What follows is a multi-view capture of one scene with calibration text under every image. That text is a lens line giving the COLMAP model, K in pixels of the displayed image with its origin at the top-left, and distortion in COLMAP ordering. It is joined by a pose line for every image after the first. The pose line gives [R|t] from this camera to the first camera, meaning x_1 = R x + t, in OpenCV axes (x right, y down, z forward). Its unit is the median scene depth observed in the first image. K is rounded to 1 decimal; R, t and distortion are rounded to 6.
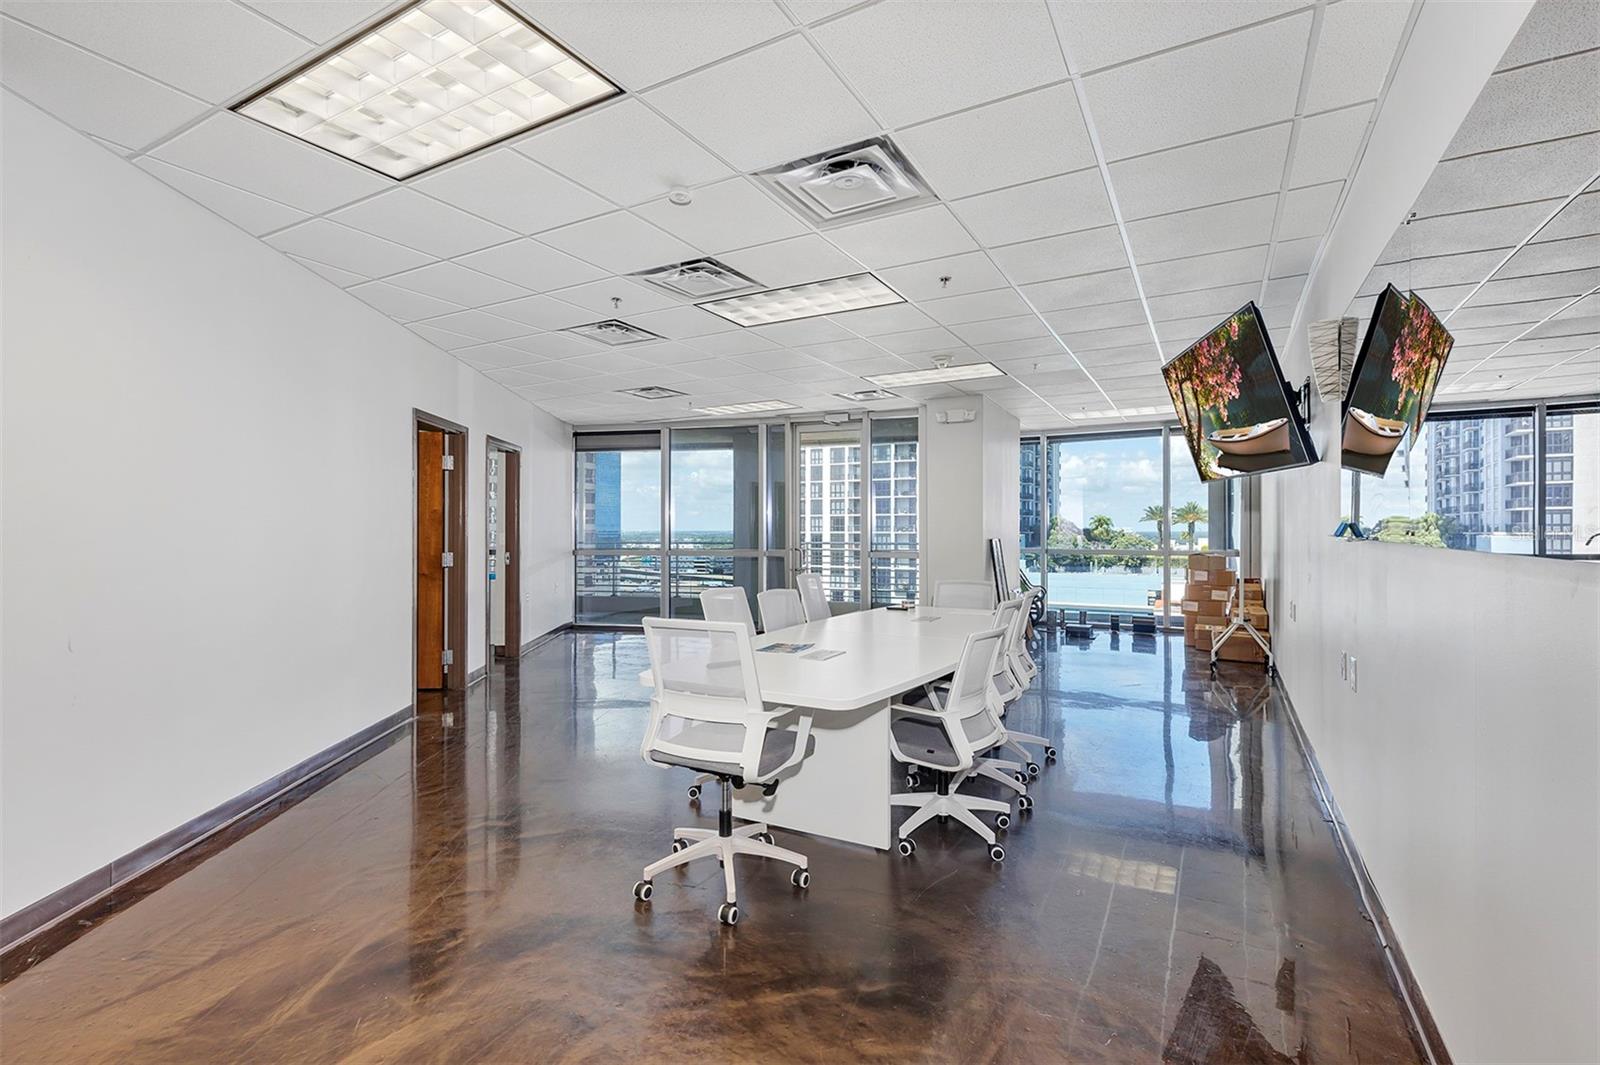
lens RADIAL K [[738.9, 0, 807.3], [0, 738.9, 527.8], [0, 0, 1]] dist [0.012747, -0.003330]
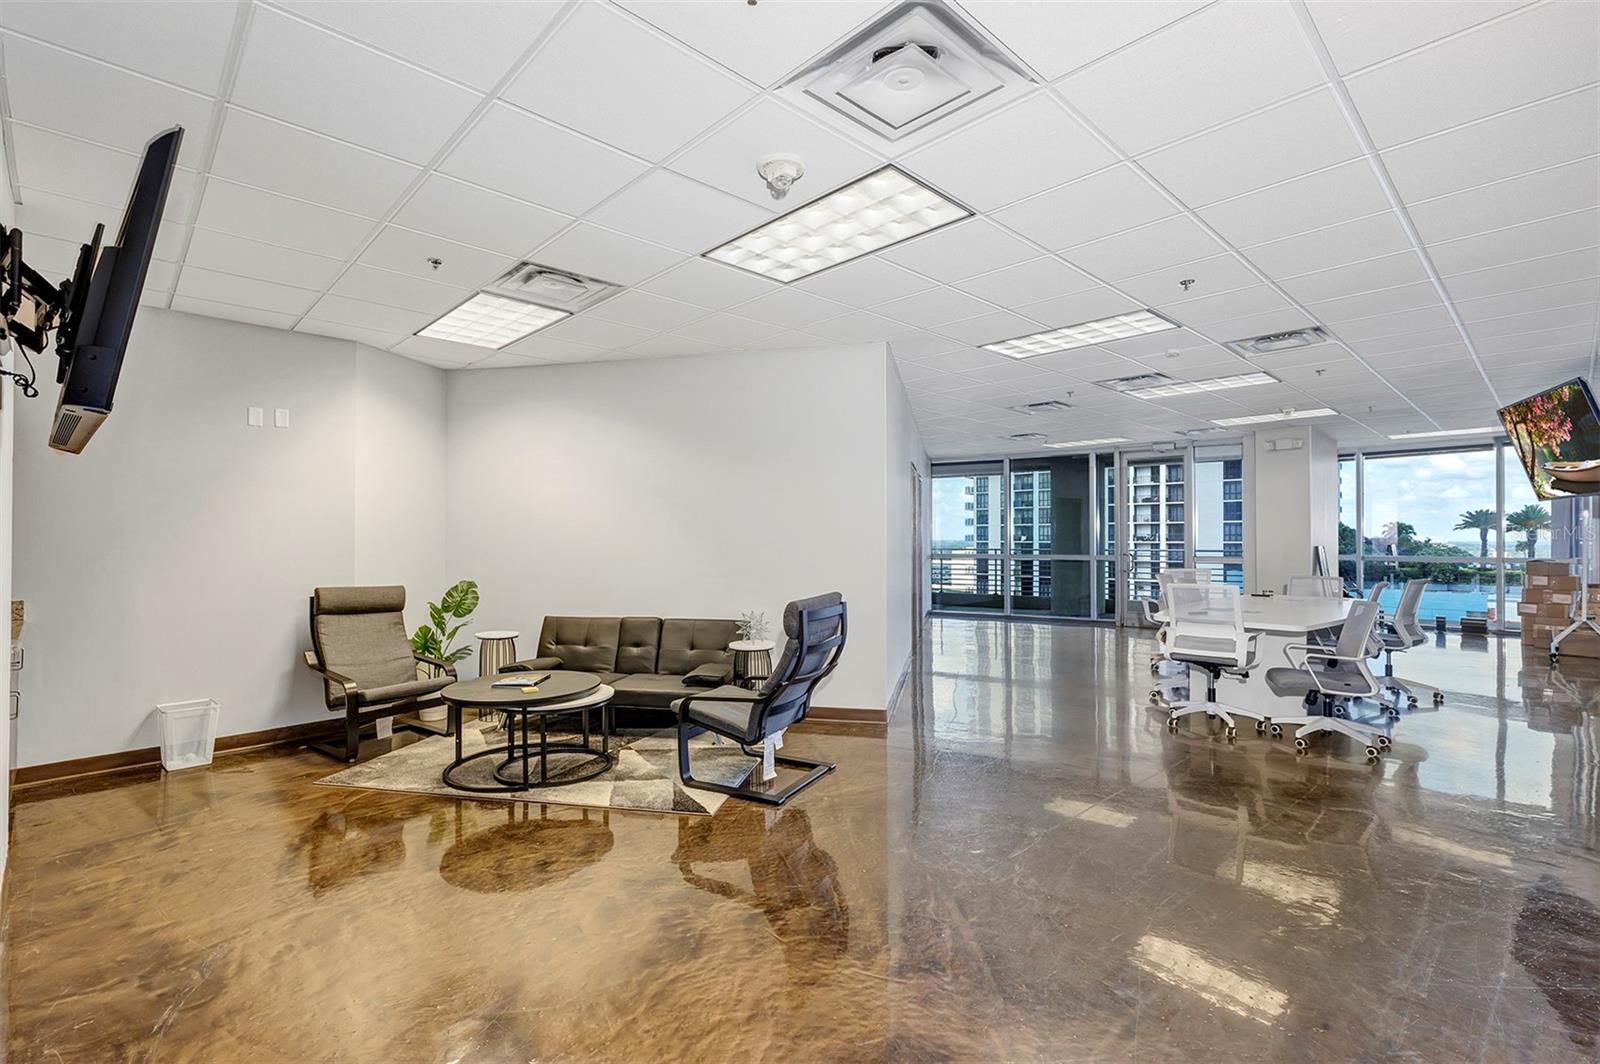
lens RADIAL K [[738.9, 0, 798.0], [0, 738.9, 533.3], [0, 0, 1]] dist [0.012747, -0.003330]
pose [[0.955623, -0.003255, -0.294576, -0.164142], [0.001648, 0.999982, -0.005705, -0.000034], [0.294589, 0.004966, 0.955611, -0.323376]]
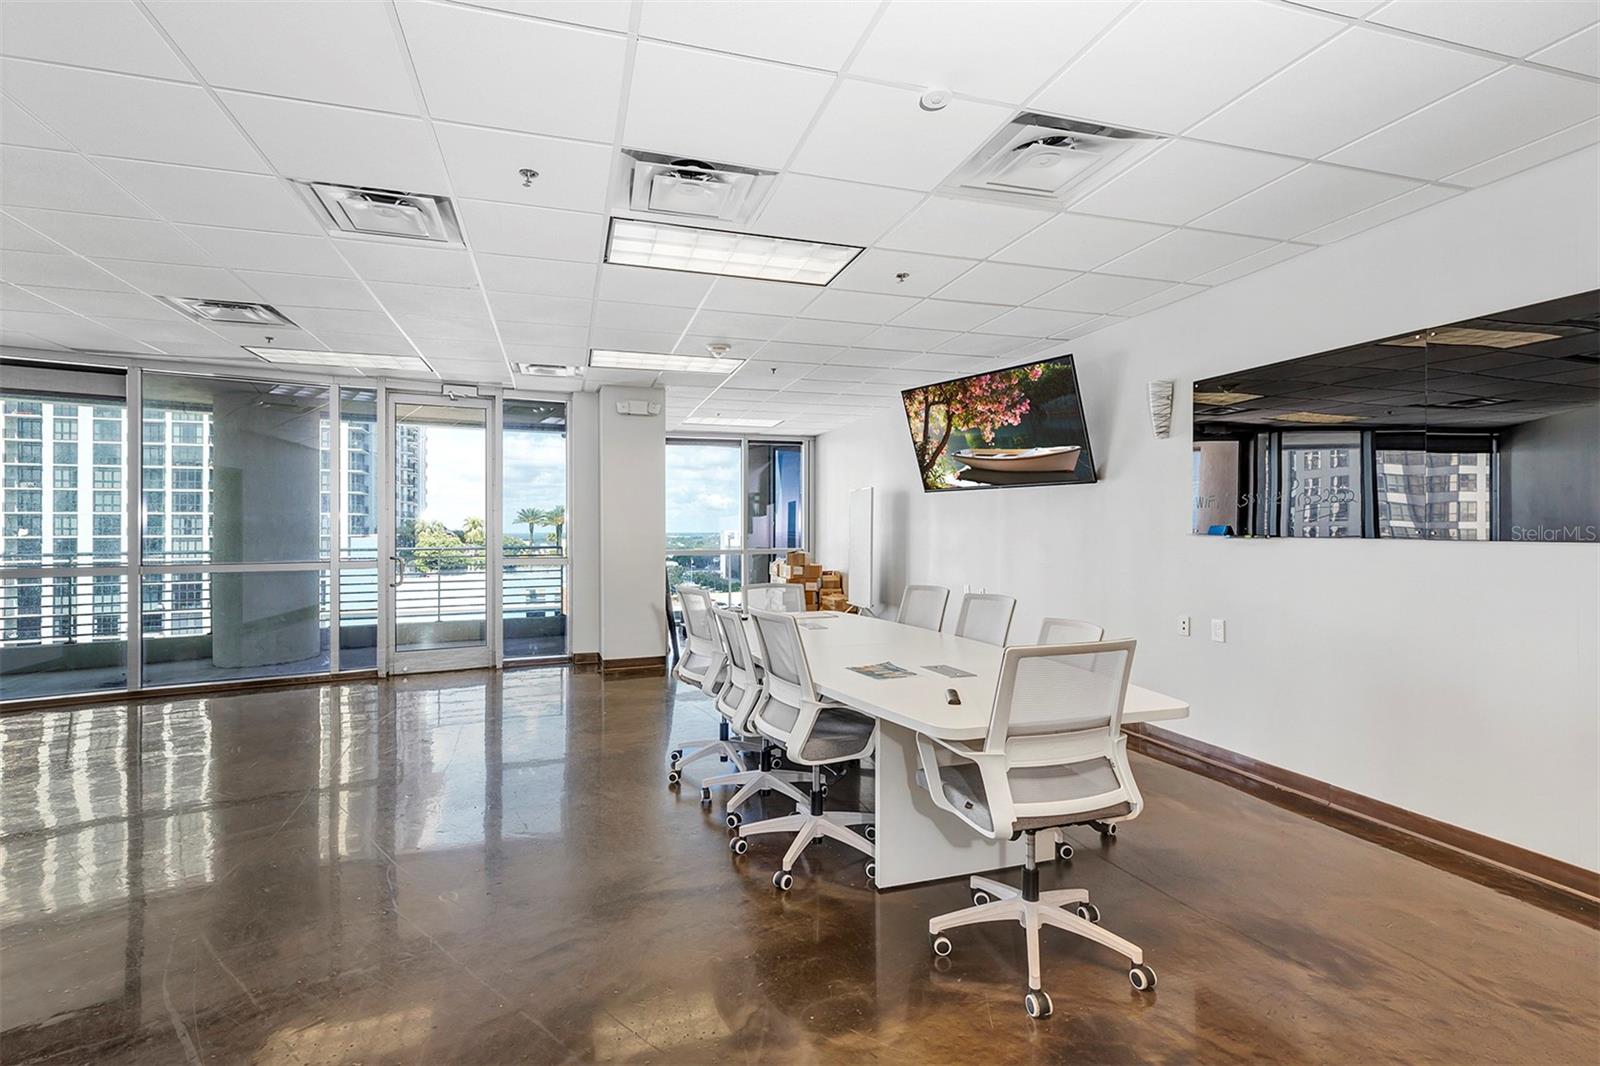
lens RADIAL K [[738.9, 0, 787.9], [0, 738.9, 529.3], [0, 0, 1]] dist [0.012747, -0.003330]
pose [[0.695480, -0.002006, 0.718542, -0.266015], [0.002187, 0.999997, 0.000675, 0.000032], [-0.718542, 0.001102, 0.695483, 0.184677]]
